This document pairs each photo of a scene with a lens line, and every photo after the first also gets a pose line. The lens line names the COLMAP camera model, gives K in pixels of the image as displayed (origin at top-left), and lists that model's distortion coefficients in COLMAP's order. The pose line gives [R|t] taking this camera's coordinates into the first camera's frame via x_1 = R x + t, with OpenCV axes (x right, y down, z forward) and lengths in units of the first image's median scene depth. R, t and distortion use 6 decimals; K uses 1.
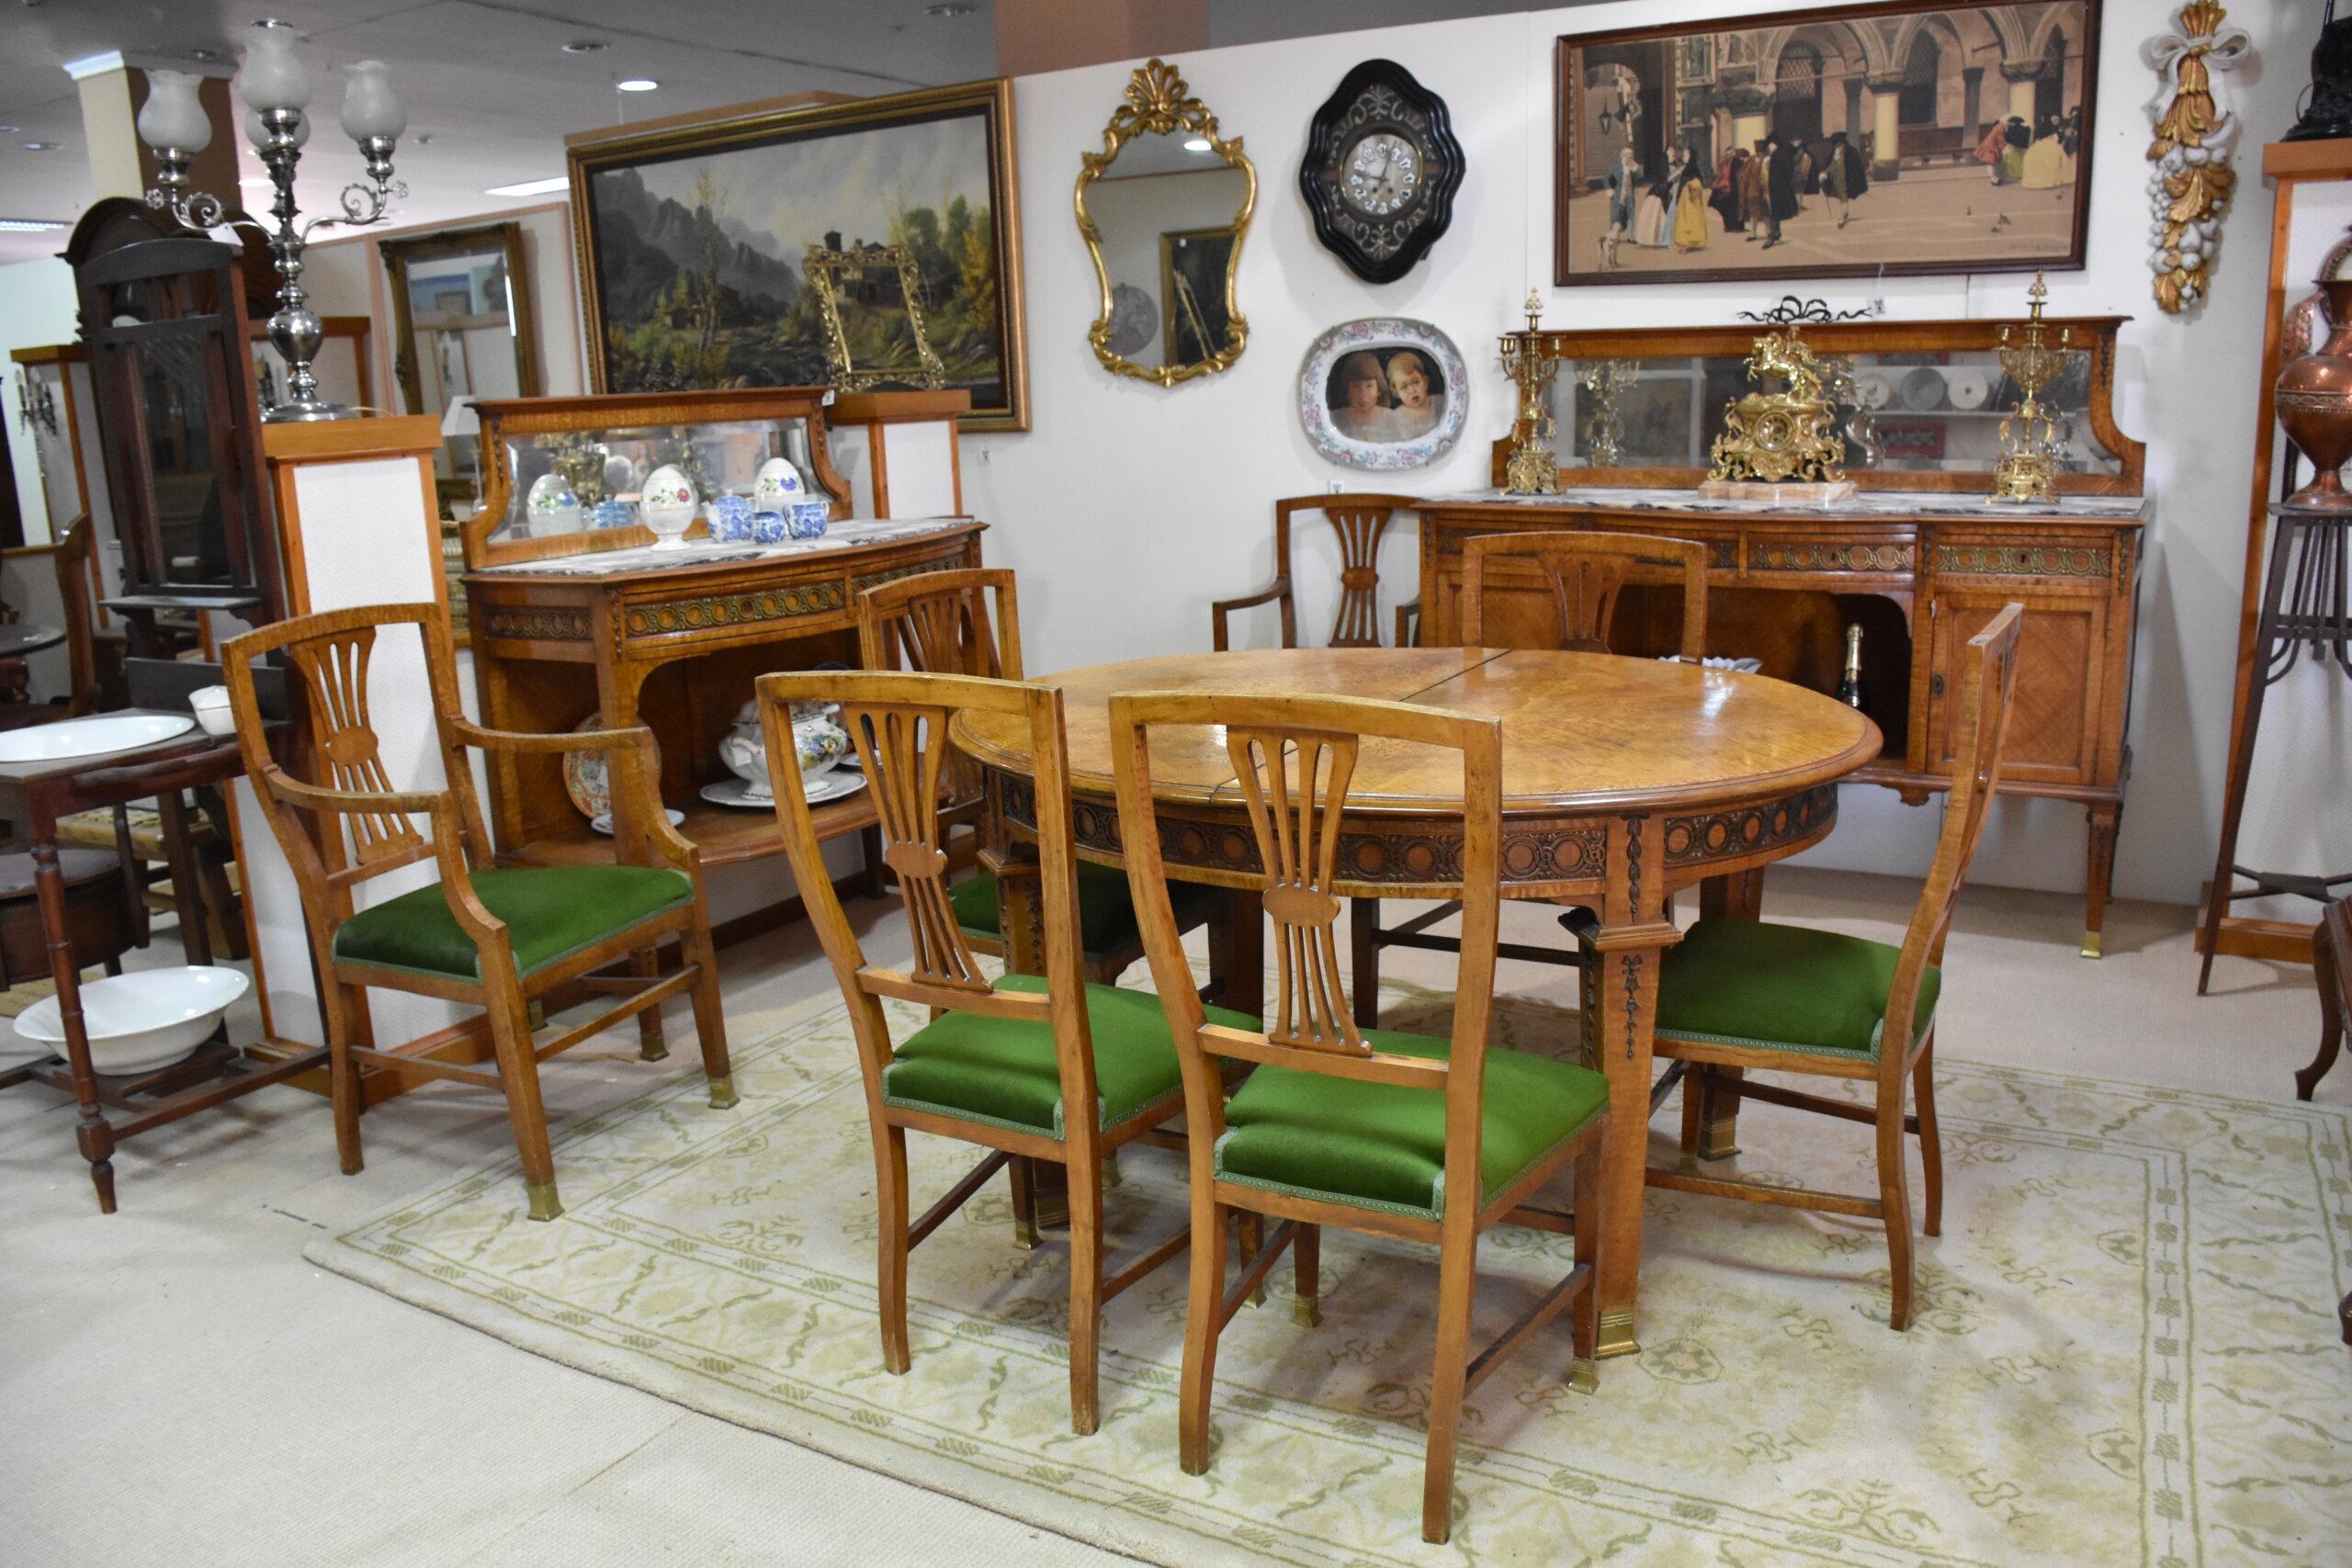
lens RADIAL K [[1821.1, 0, 1168.3], [0, 1821.1, 808.4], [0, 0, 1]] dist [-0.158934, 0.103558]
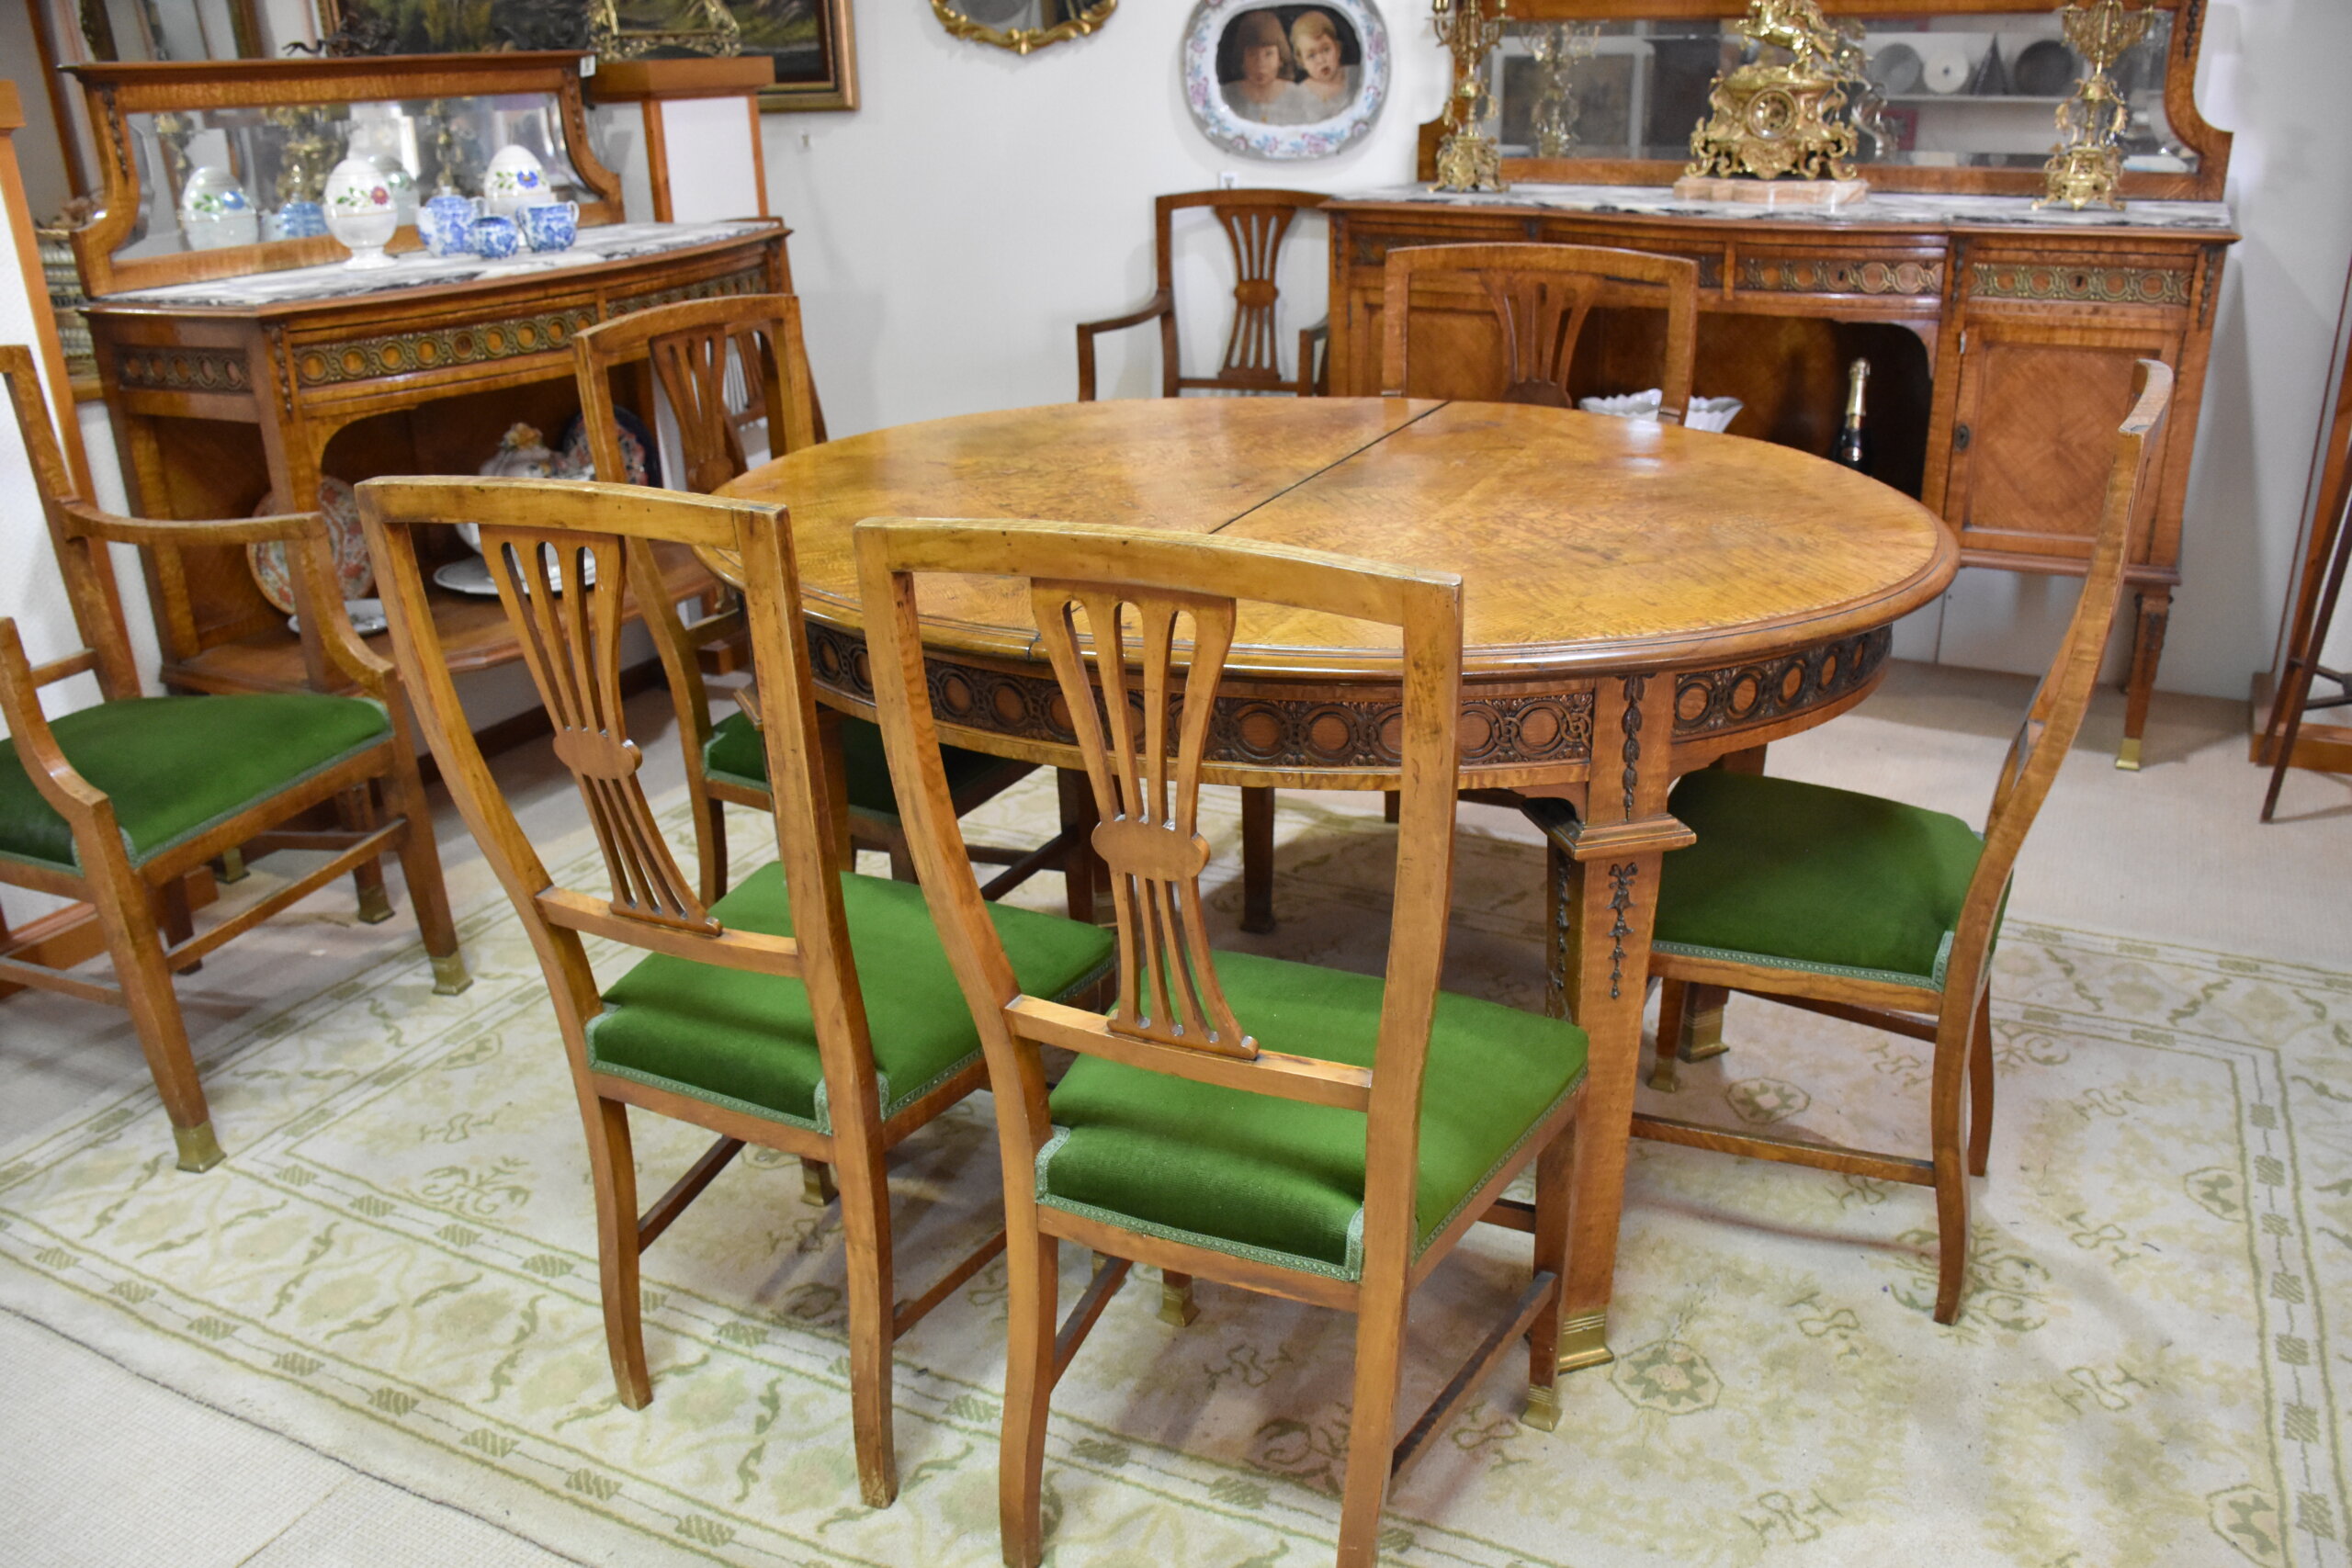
lens RADIAL K [[1905.8, 0, 1169.1], [0, 1905.8, 812.9], [0, 0, 1]] dist [-0.144392, 0.120761]
pose [[0.998367, -0.012446, 0.055760, 0.021859], [0.003839, 0.988391, 0.151881, -0.033590], [-0.057003, -0.151418, 0.986825, 0.169002]]
